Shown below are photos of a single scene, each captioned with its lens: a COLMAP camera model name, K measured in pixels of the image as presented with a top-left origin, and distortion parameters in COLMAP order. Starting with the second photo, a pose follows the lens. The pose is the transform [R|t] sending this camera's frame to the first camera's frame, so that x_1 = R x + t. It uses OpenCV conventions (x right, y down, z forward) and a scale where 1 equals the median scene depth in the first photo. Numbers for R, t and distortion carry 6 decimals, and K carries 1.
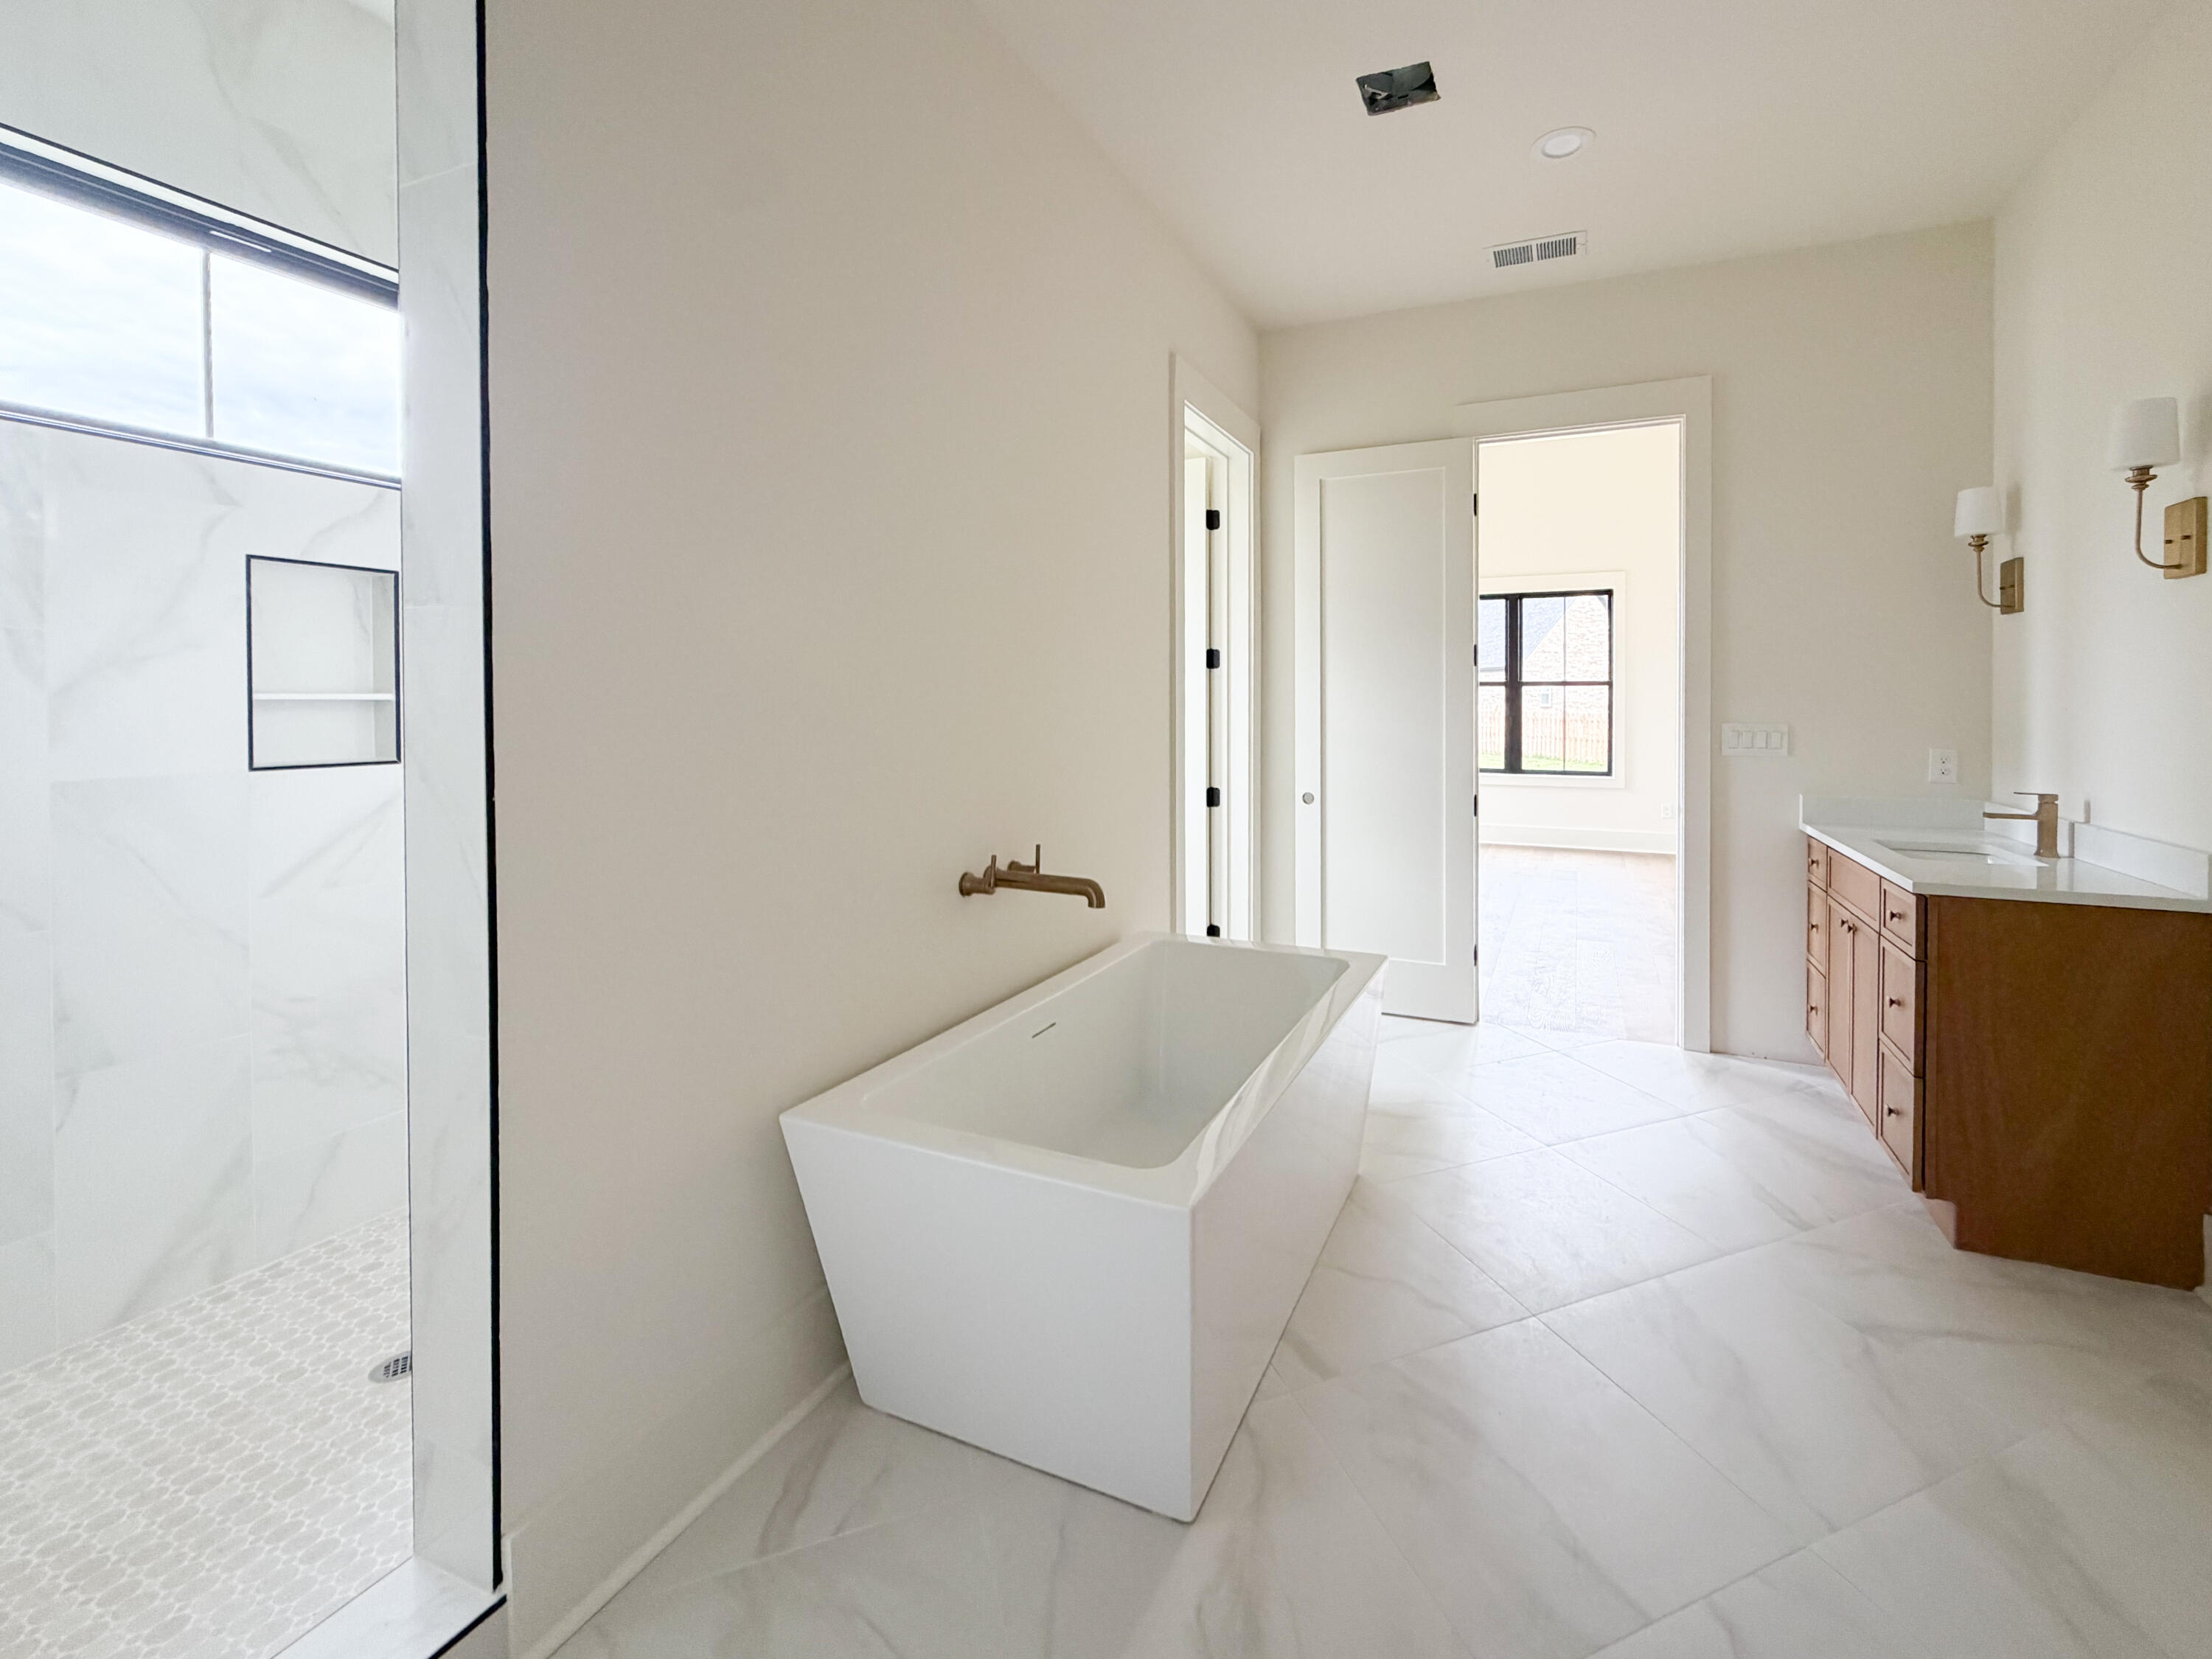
lens RADIAL K [[2455.0, 0, 1106.0], [0, 2455.0, 829.5], [0, 0, 1]] dist [0.012666, 0.005094]
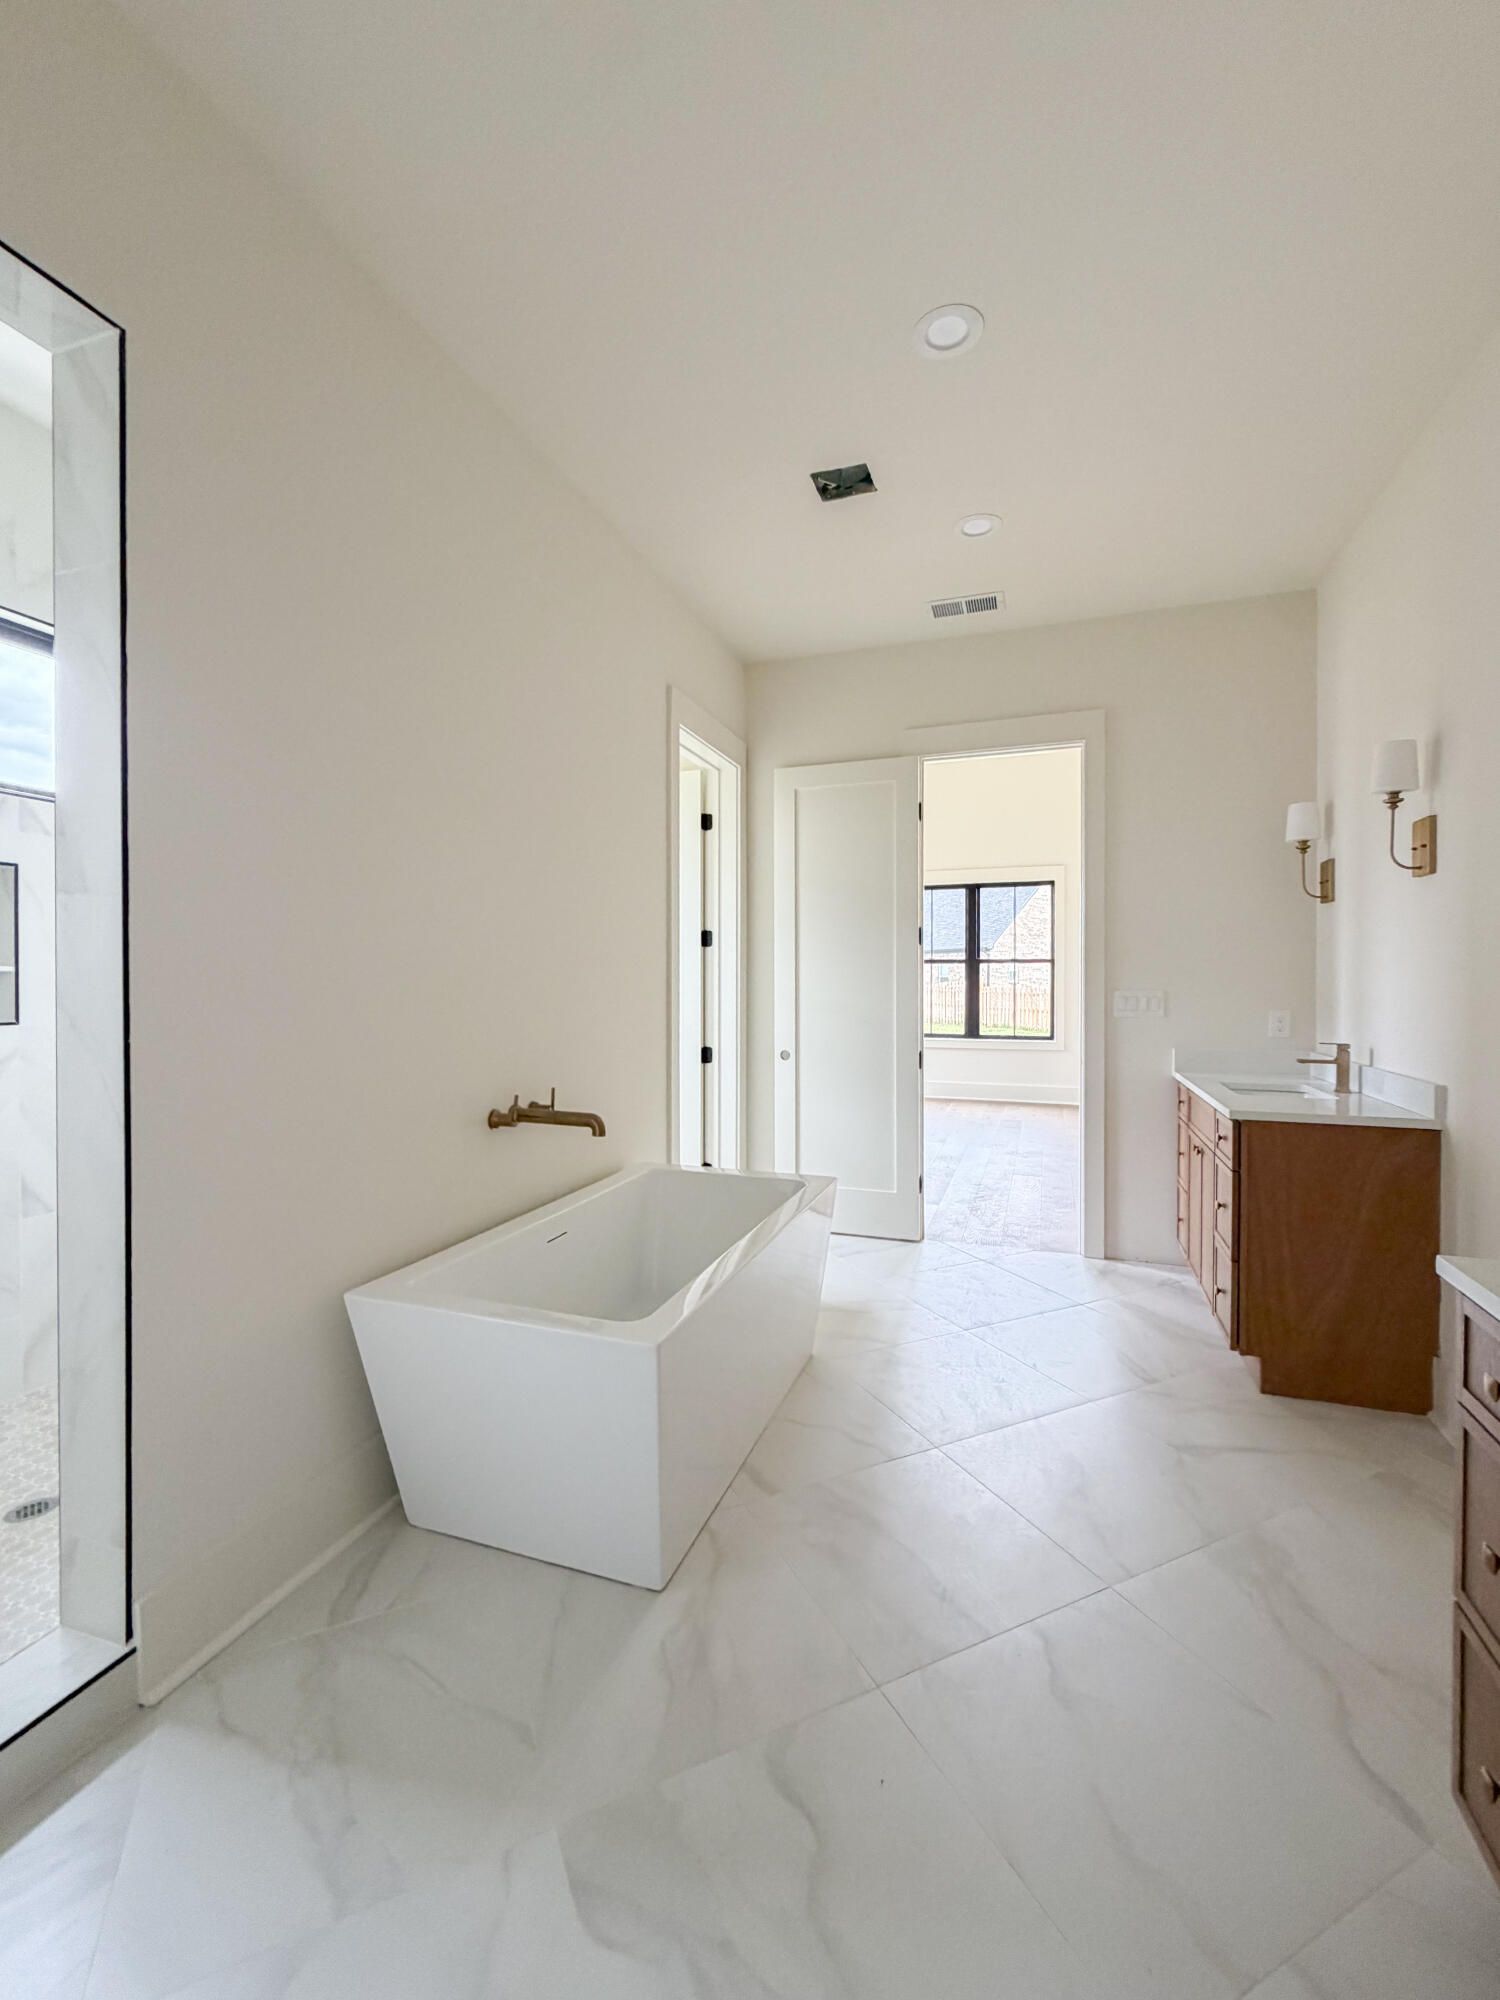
lens RADIAL K [[2219.7, 0, 750.0], [0, 2219.7, 1000.0], [0, 0, 1]] dist [0.012666, 0.005094]
pose [[0.998499, -0.000165, 0.054765, 0.010527], [0.002498, 0.999091, -0.042551, 0.010262], [-0.054708, 0.042624, 0.997592, -0.124387]]
